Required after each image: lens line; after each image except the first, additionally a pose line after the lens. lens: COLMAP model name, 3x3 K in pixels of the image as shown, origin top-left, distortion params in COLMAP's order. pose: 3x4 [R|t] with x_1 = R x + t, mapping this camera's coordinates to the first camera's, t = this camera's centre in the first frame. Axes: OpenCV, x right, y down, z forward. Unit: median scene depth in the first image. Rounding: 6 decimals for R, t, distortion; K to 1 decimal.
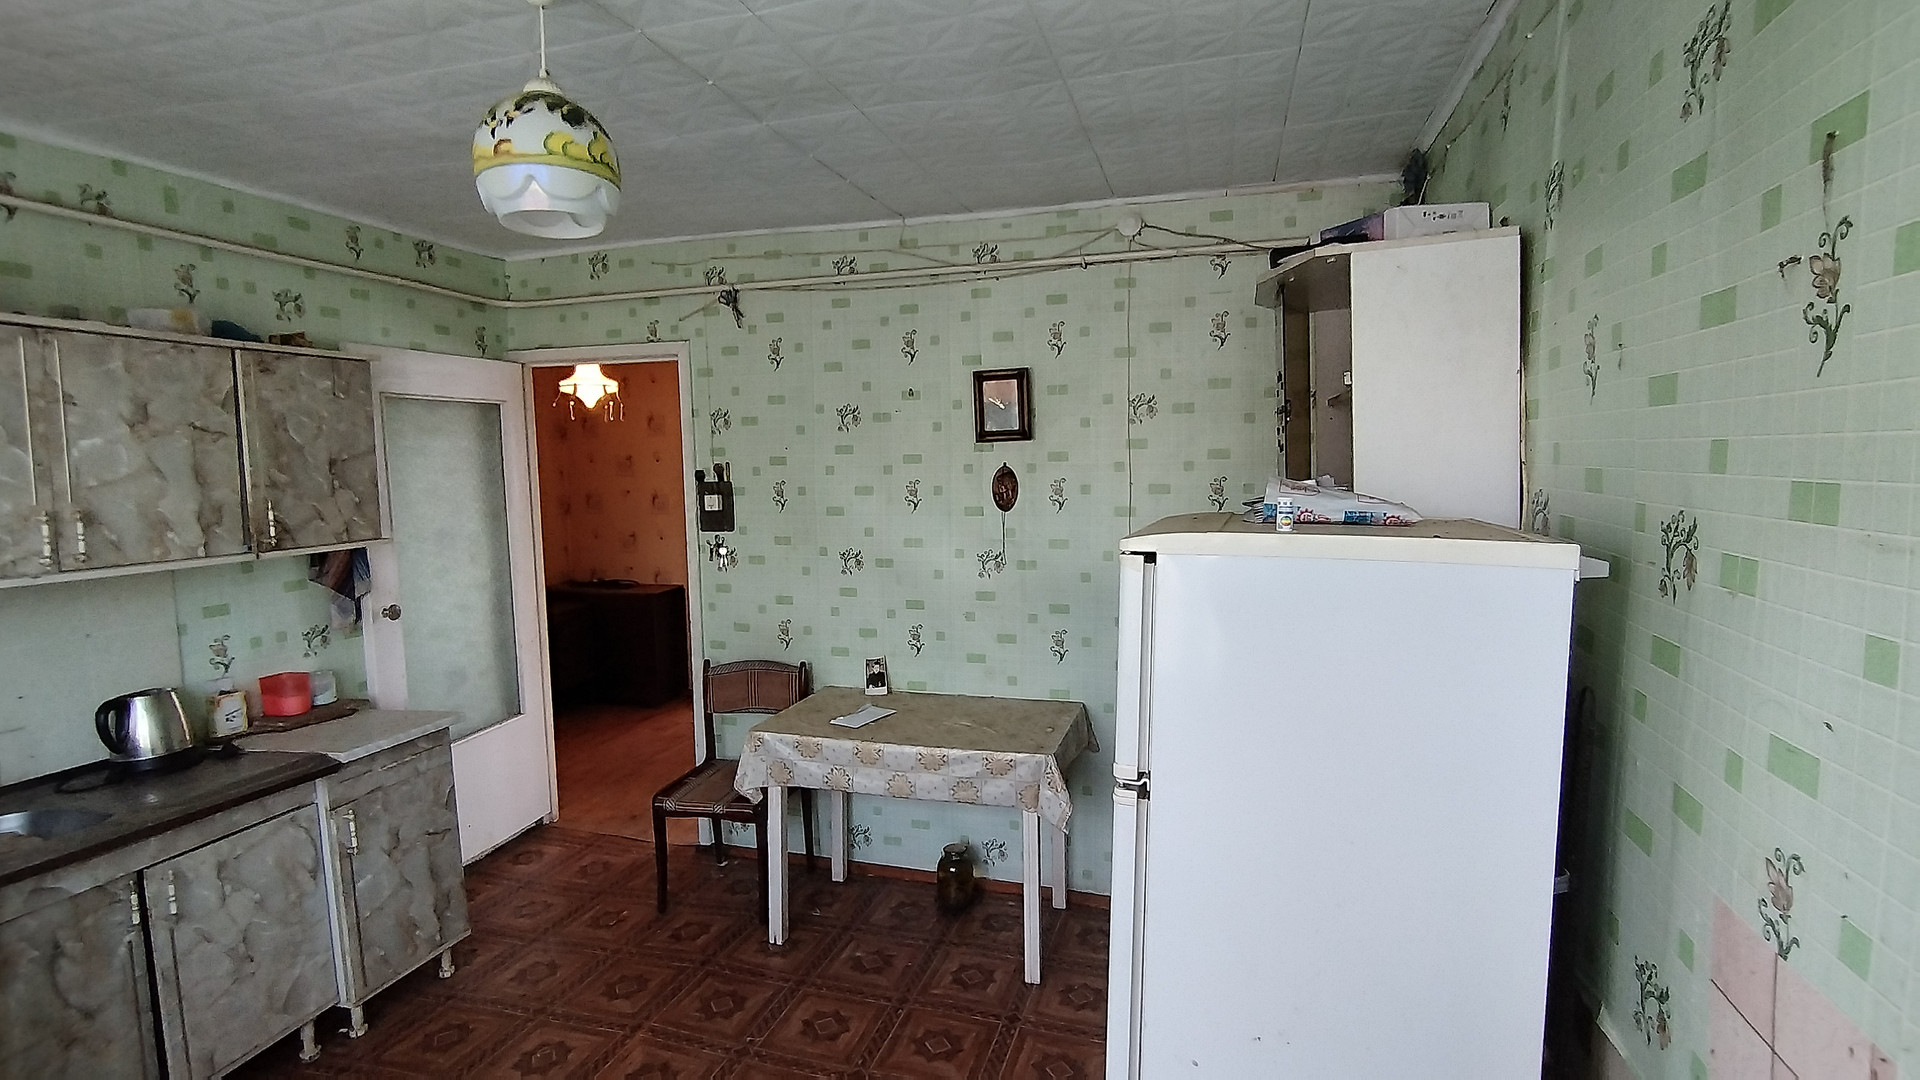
lens RADIAL K [[885.0, 0, 982.3], [0, 885.0, 535.7], [0, 0, 1]] dist [-0.003652, -0.000858]
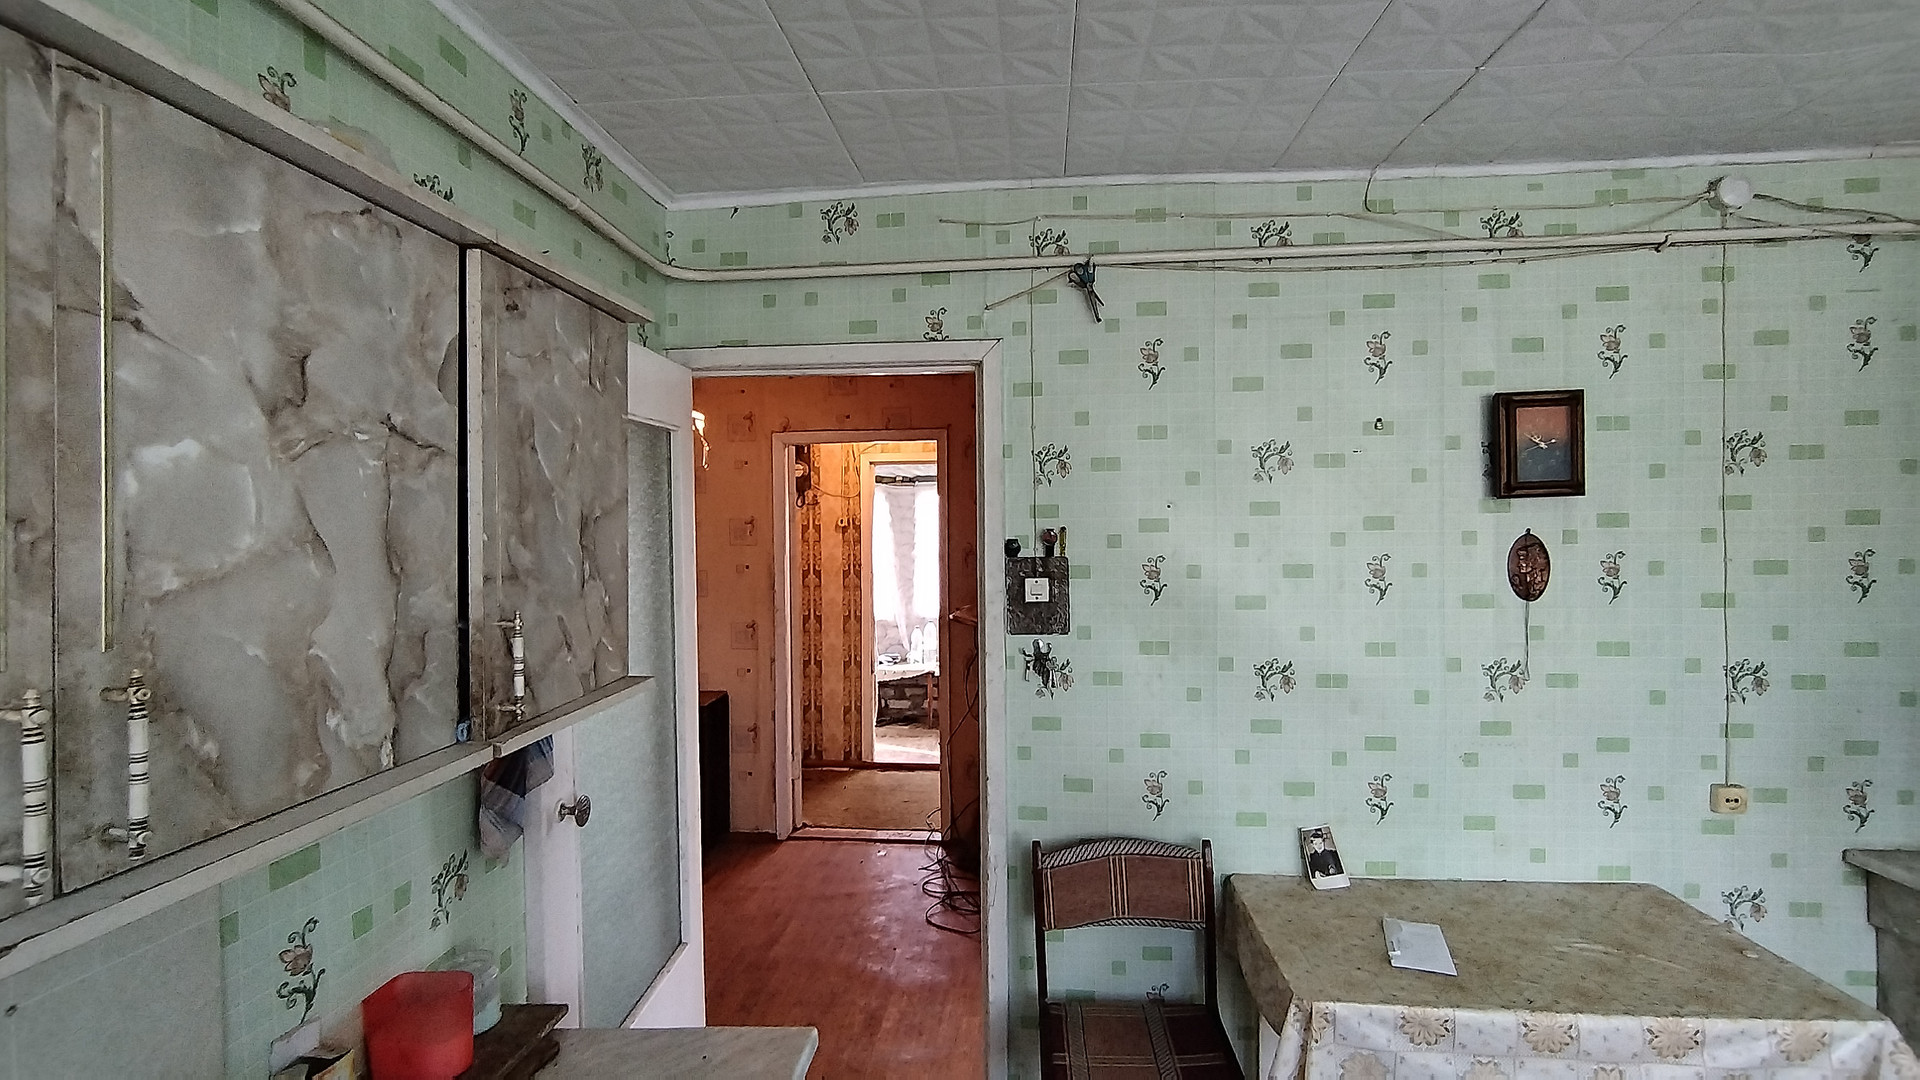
lens RADIAL K [[885.0, 0, 982.3], [0, 885.0, 535.7], [0, 0, 1]] dist [-0.003652, -0.000858]
pose [[0.982374, 0.001387, 0.186921, -0.511960], [0.012875, 0.997096, -0.075060, -0.032003], [-0.186482, 0.076144, 0.979503, 0.416611]]
